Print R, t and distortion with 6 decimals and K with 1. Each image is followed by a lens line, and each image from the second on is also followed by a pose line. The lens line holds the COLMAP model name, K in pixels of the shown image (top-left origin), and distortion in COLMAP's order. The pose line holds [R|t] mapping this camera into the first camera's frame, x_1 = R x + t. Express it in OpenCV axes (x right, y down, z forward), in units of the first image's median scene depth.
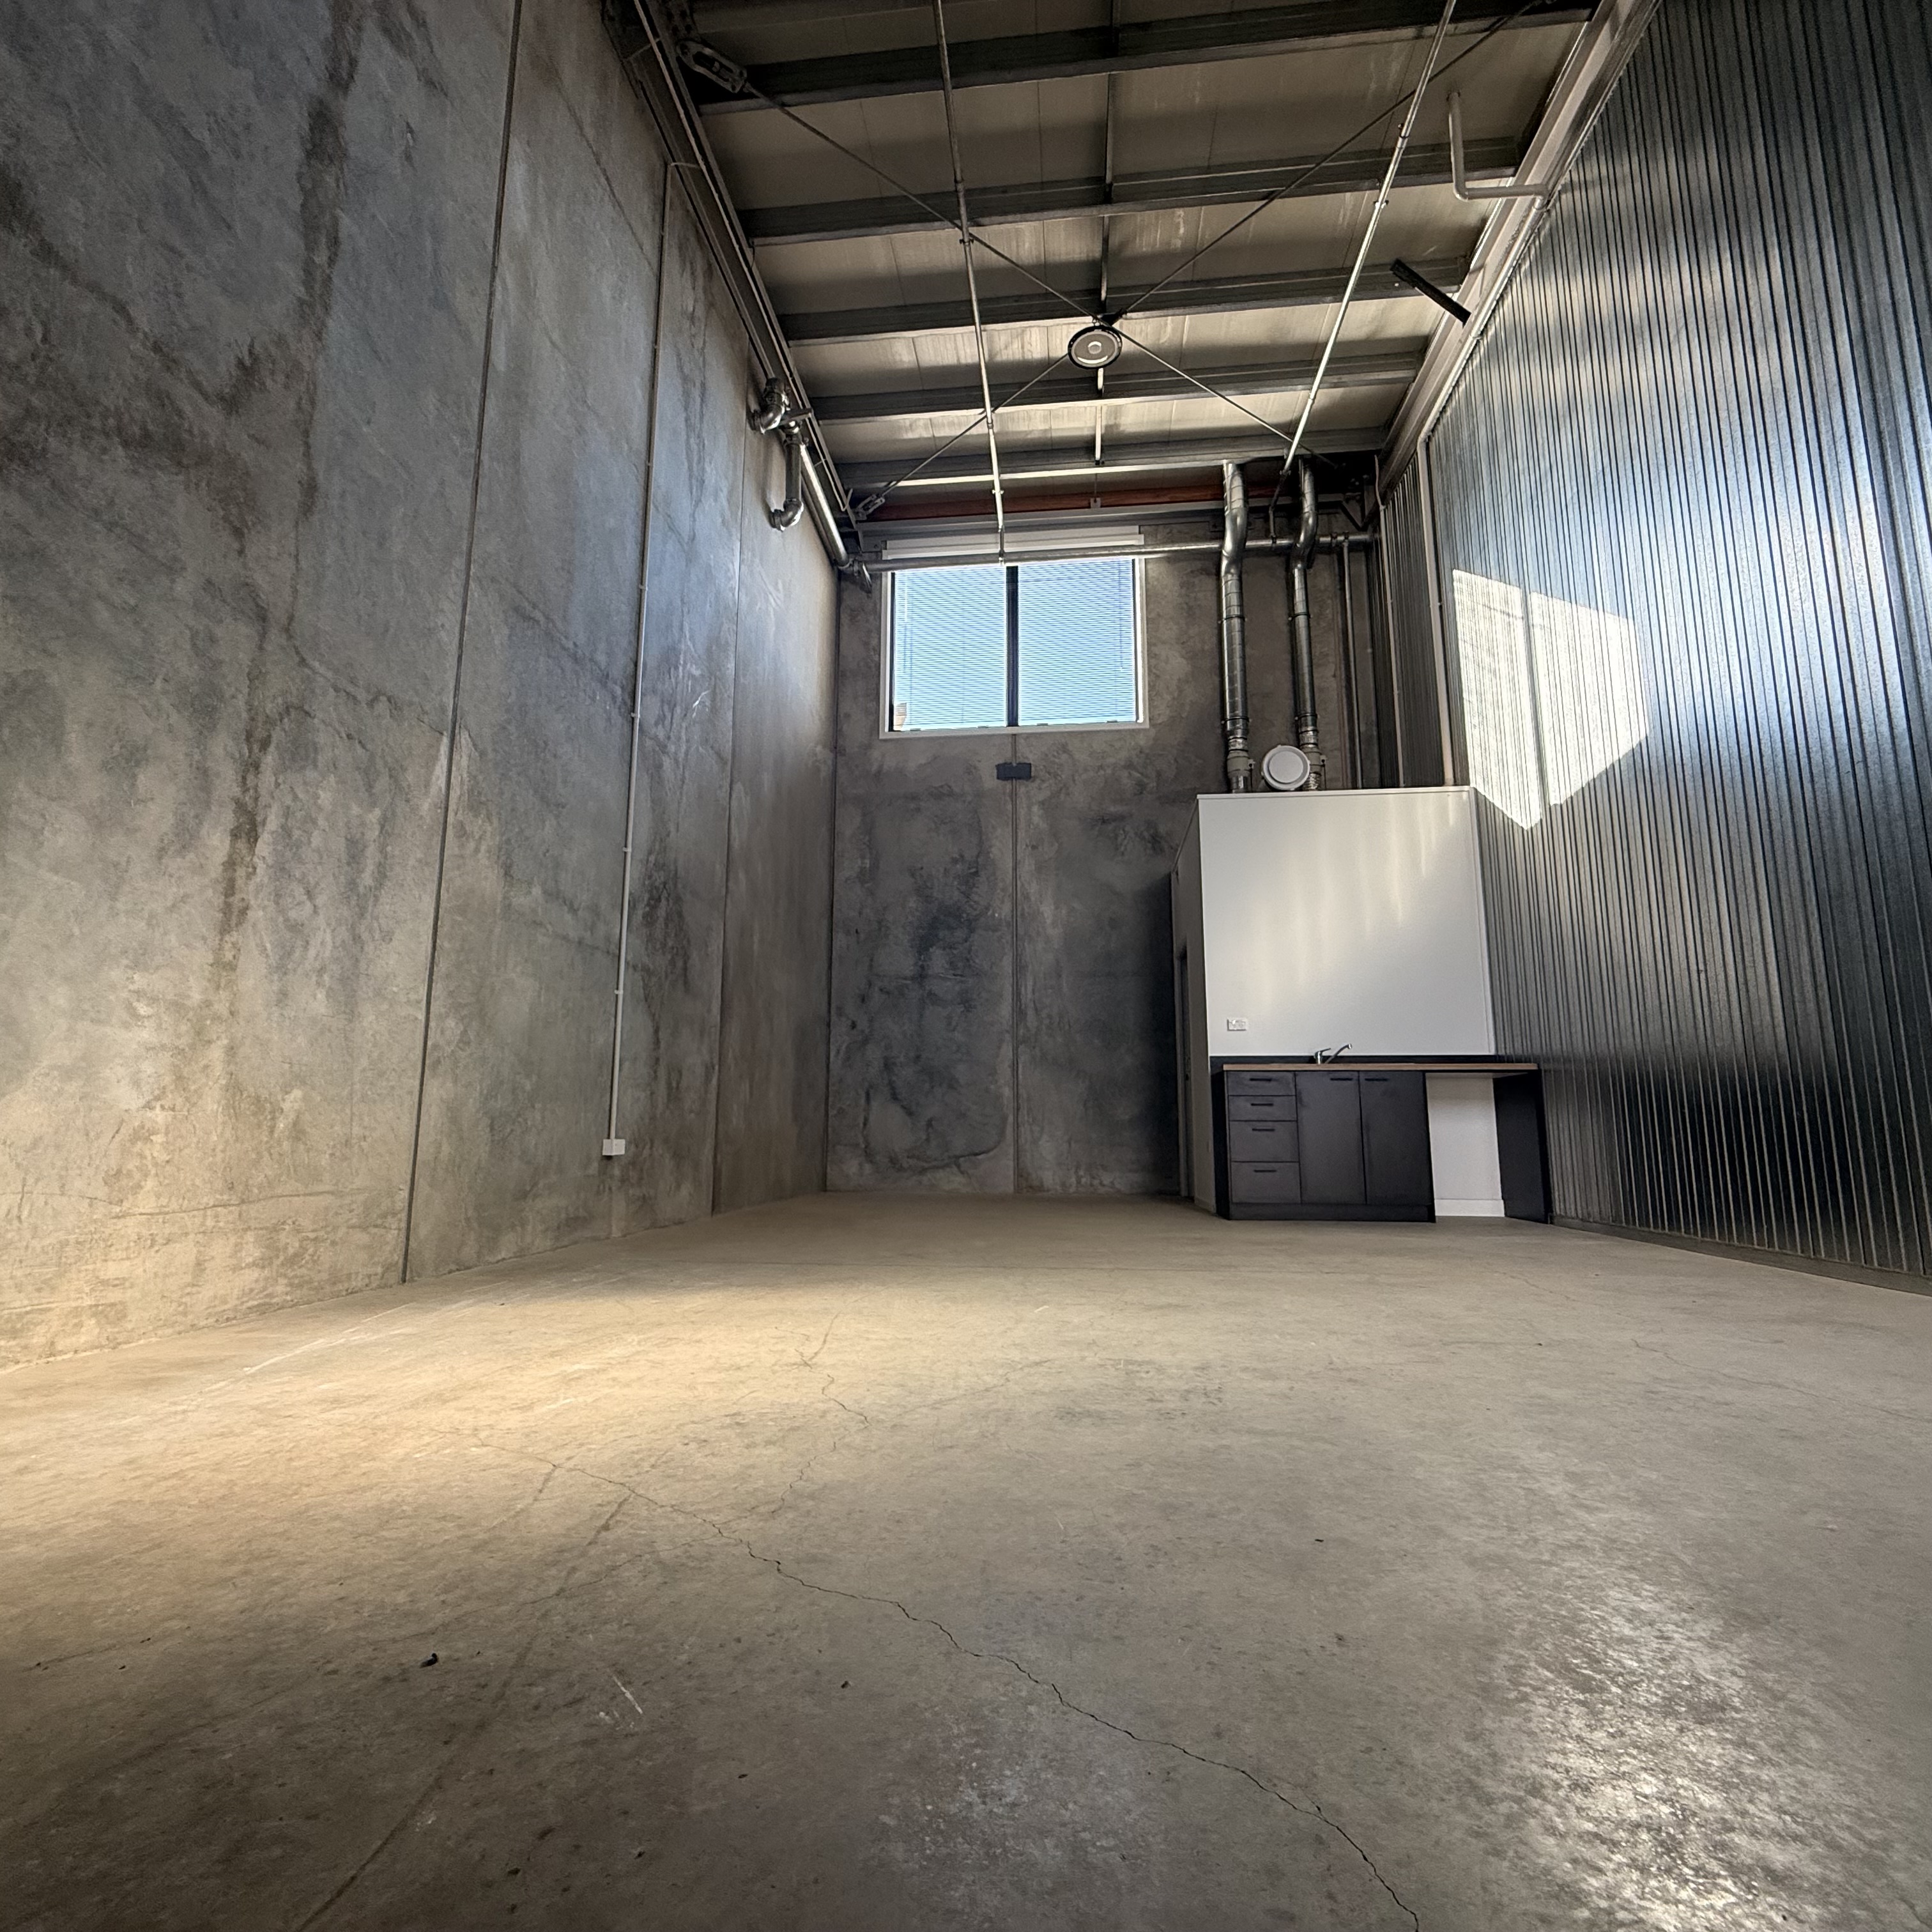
lens RADIAL K [[1022.2, 0, 959.4], [0, 1022.2, 968.8], [0, 0, 1]] dist [-0.000285, -0.000129]
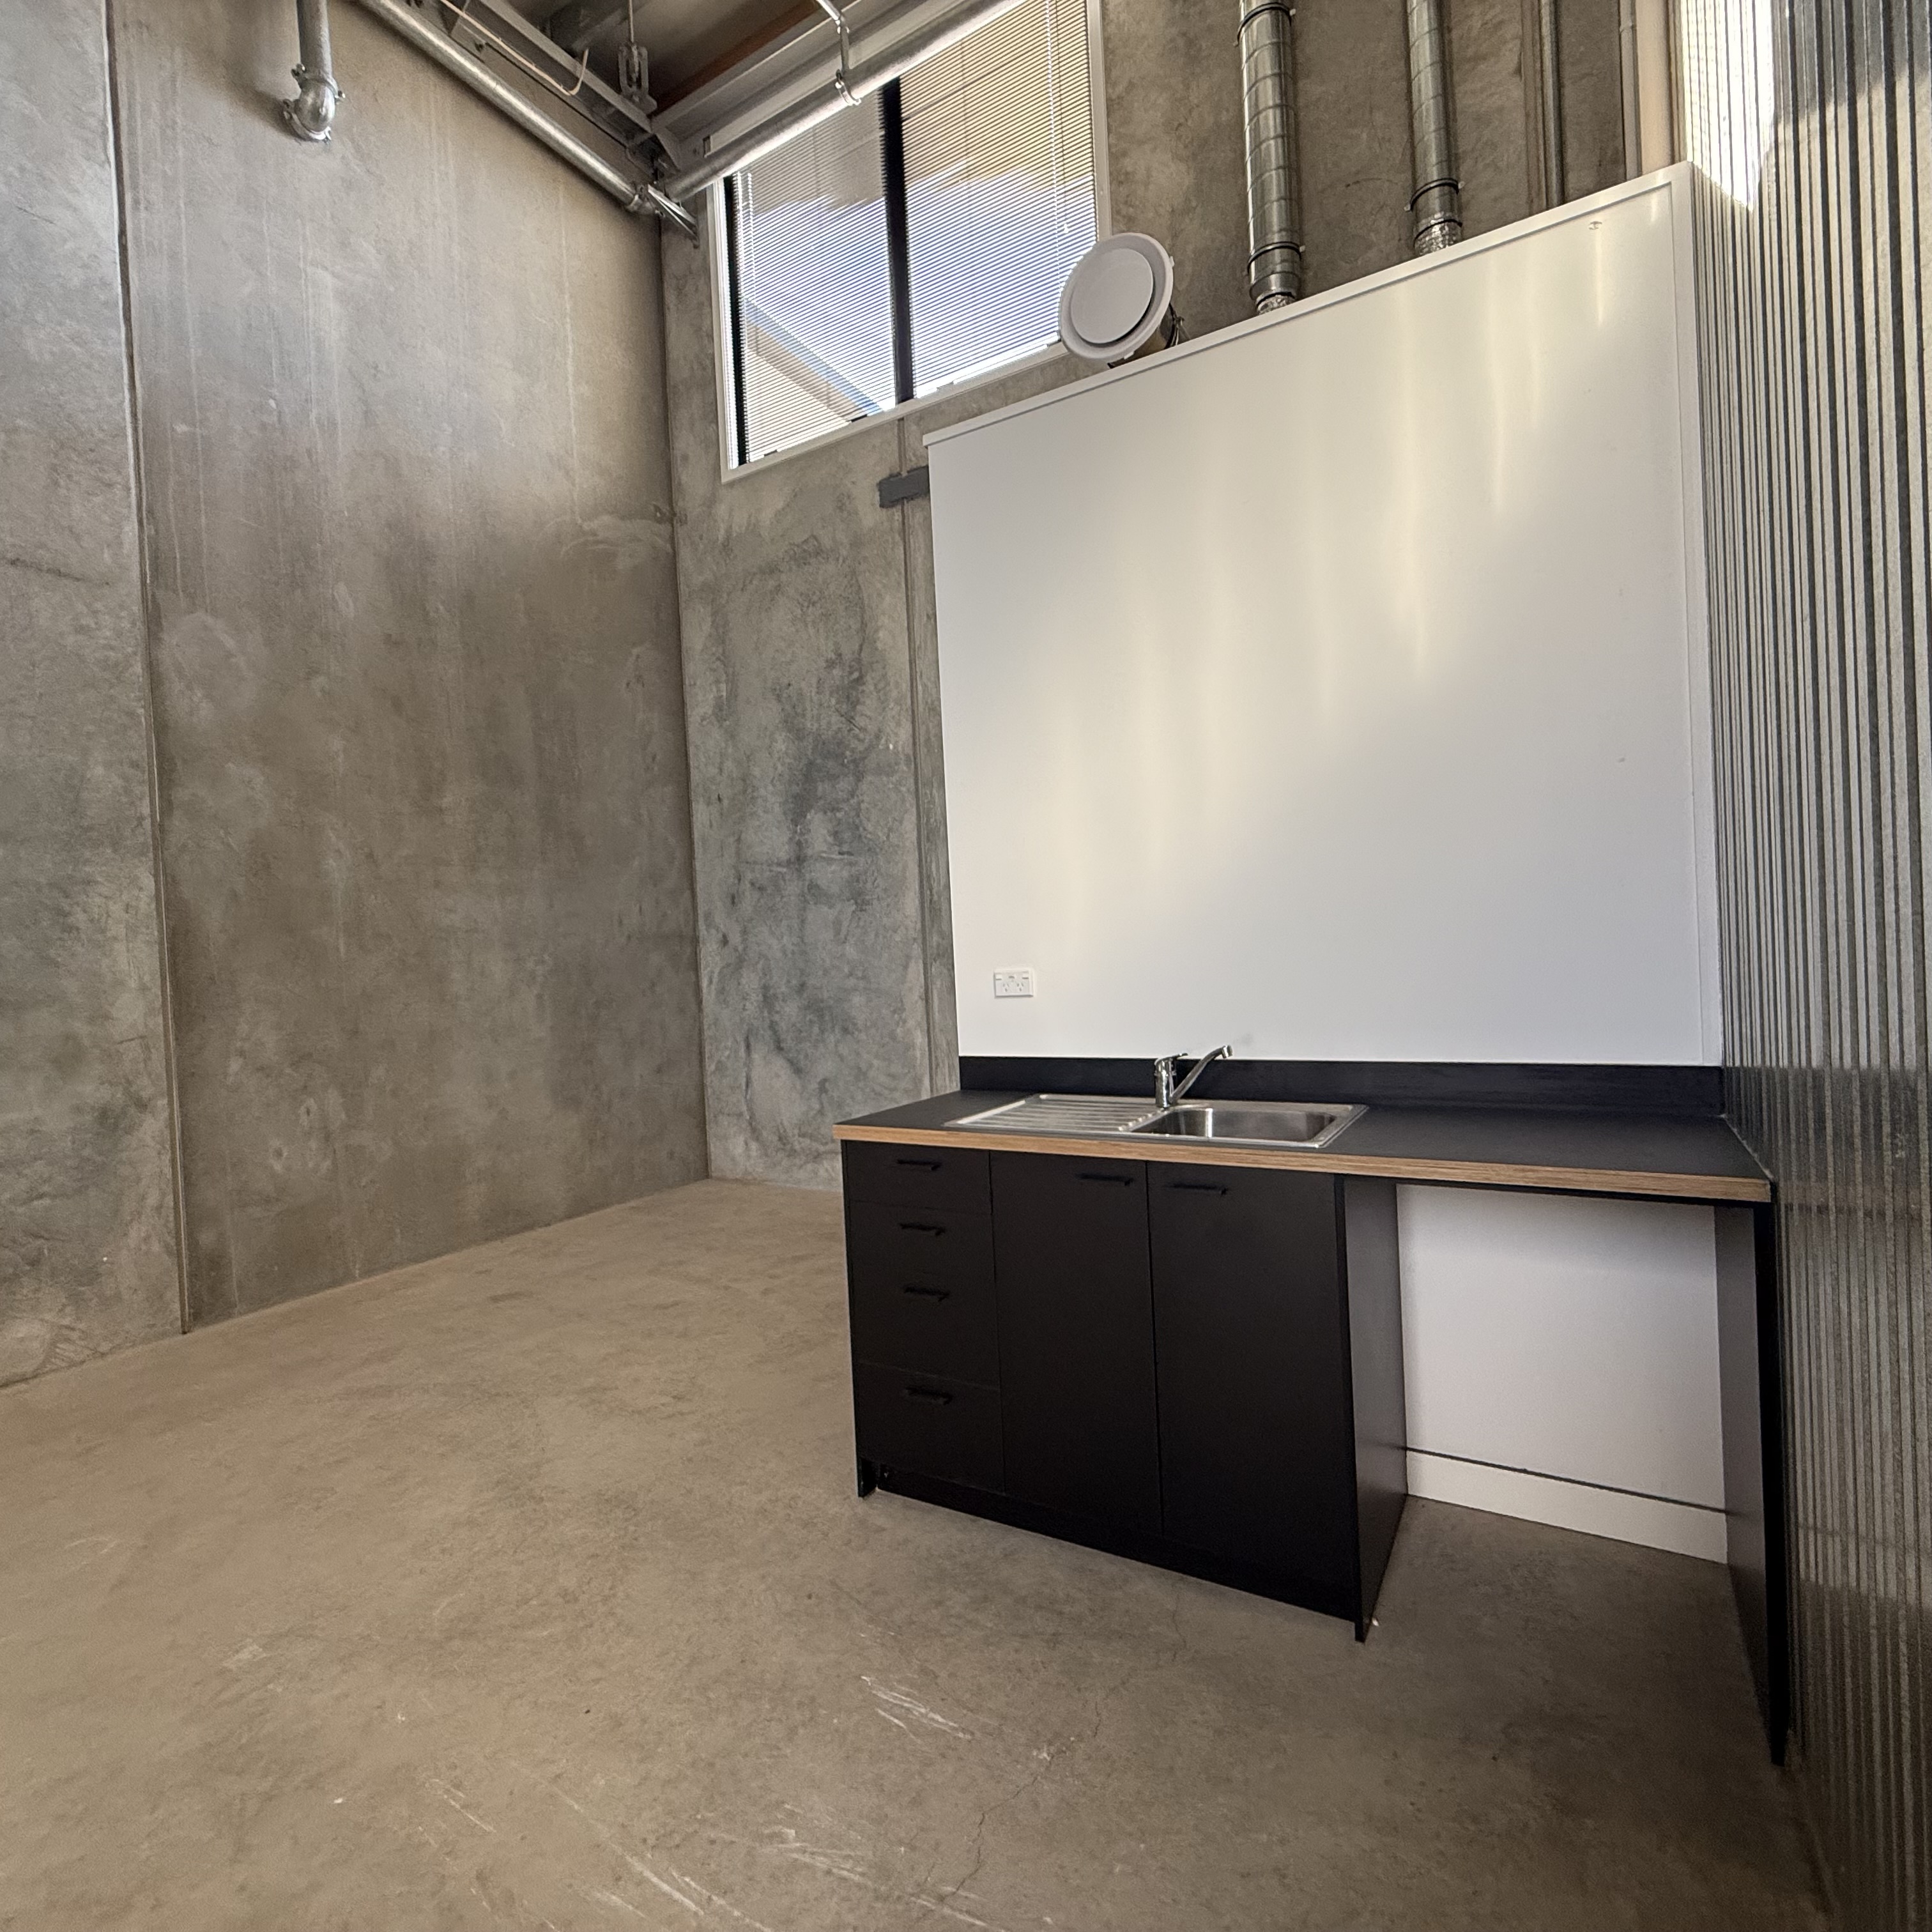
lens RADIAL K [[1022.2, 0, 962.6], [0, 1022.2, 969.8], [0, 0, 1]] dist [-0.000285, -0.000129]
pose [[0.908185, -0.040478, -0.416607, 0.326898], [0.118015, 0.979695, 0.162079, -0.017010], [0.401587, -0.196364, 0.894522, 0.465664]]
